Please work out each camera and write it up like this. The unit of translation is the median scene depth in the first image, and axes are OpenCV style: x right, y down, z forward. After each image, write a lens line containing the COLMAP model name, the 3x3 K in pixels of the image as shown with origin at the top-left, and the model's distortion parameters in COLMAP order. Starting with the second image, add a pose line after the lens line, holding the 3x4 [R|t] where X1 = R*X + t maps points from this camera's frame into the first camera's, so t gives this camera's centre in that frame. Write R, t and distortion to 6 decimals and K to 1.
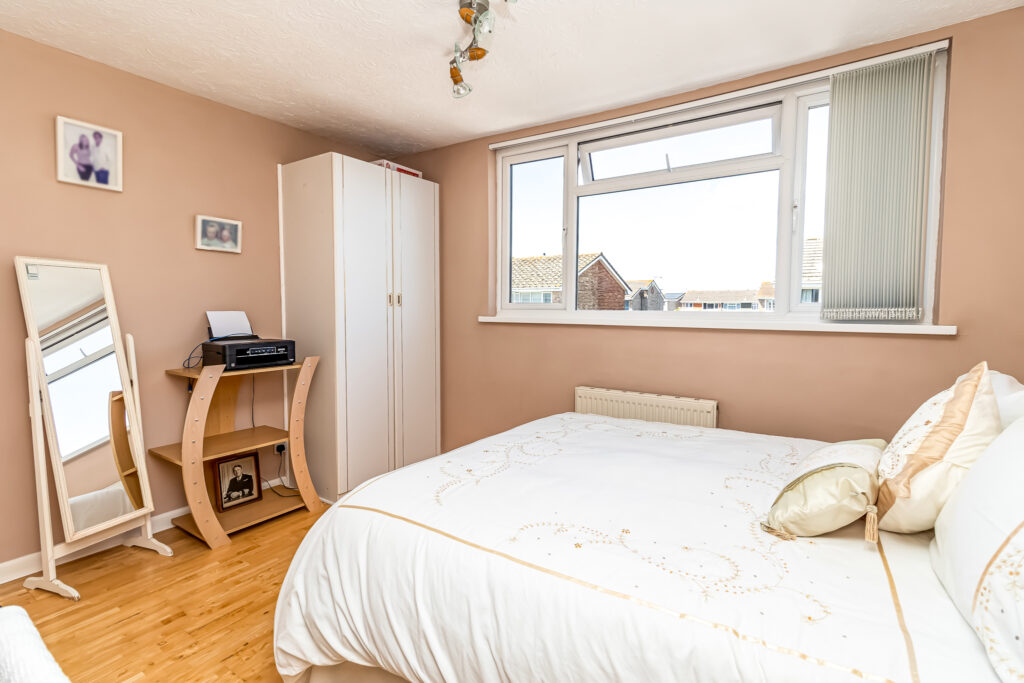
lens RADIAL K [[469.1, 0, 502.5], [0, 469.1, 338.3], [0, 0, 1]] dist [-0.001443, 0.000098]
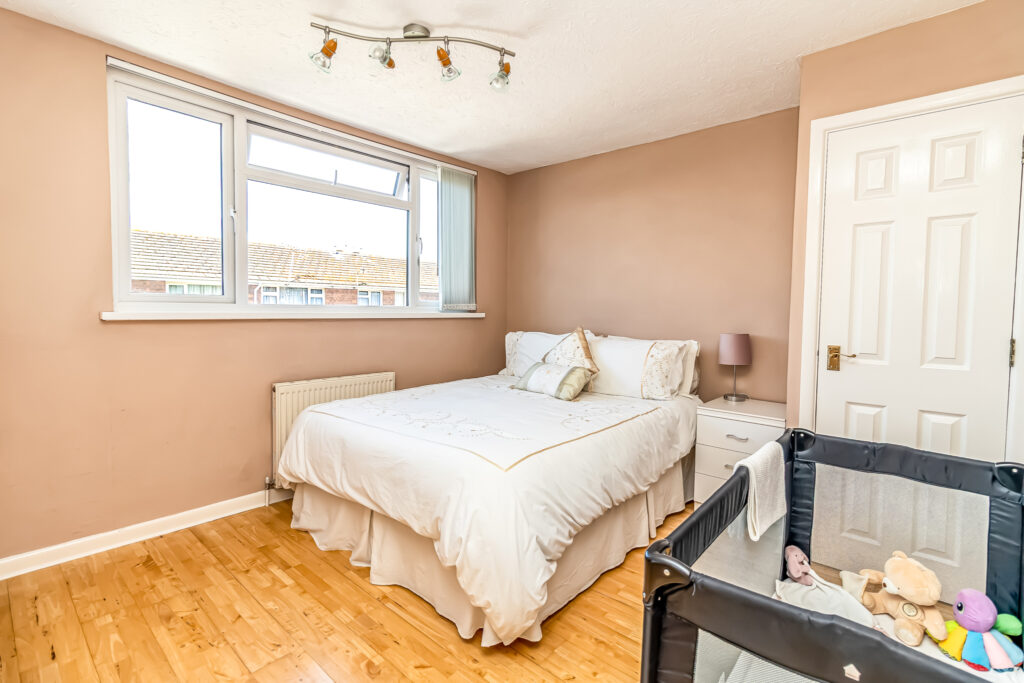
lens RADIAL K [[469.1, 0, 506.4], [0, 469.1, 342.1], [0, 0, 1]] dist [-0.001443, 0.000098]
pose [[0.146521, -0.067207, 0.986922, -0.800563], [0.057426, 0.996585, 0.059340, -0.012584], [-0.987539, 0.047980, 0.149880, 0.446080]]
